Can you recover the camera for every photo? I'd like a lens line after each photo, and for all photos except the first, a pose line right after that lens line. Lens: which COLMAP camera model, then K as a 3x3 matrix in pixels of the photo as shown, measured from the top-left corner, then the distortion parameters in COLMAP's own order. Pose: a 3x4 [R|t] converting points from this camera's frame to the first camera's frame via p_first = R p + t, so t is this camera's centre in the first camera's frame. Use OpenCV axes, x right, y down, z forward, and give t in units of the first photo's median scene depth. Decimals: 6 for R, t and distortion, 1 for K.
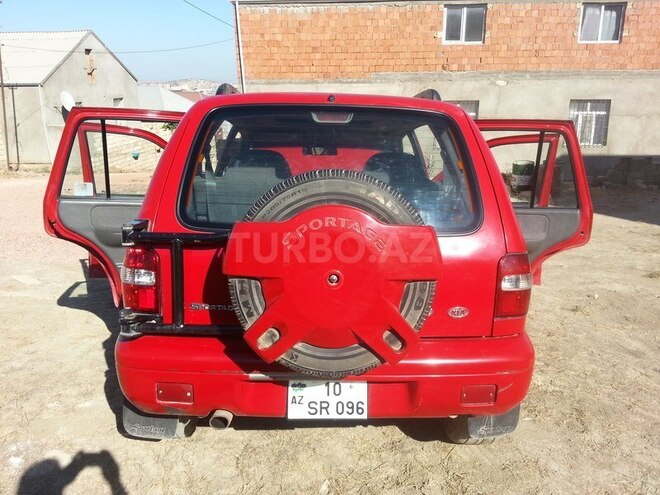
lens RADIAL K [[546.5, 0, 329.0], [0, 546.5, 248.7], [0, 0, 1]] dist [0.081870, -0.125406]
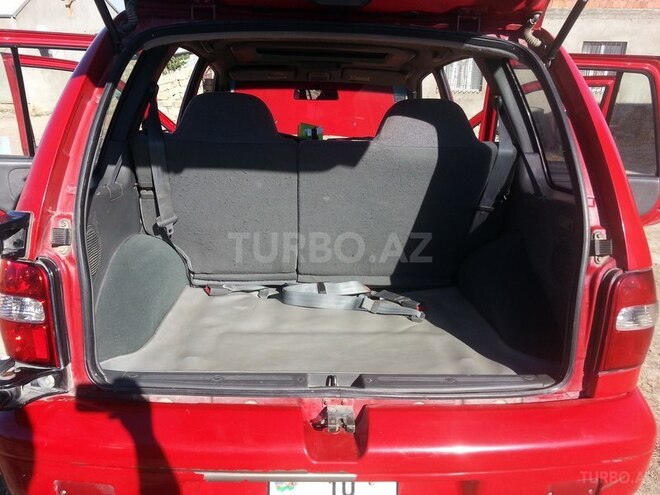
lens RADIAL K [[546.5, 0, 336.4], [0, 546.5, 252.0], [0, 0, 1]] dist [0.081870, -0.125406]
pose [[0.999698, 0.006151, 0.023781, -0.011280], [-0.008570, 0.994646, 0.102984, -0.056565], [-0.023020, -0.103156, 0.994399, 0.305825]]
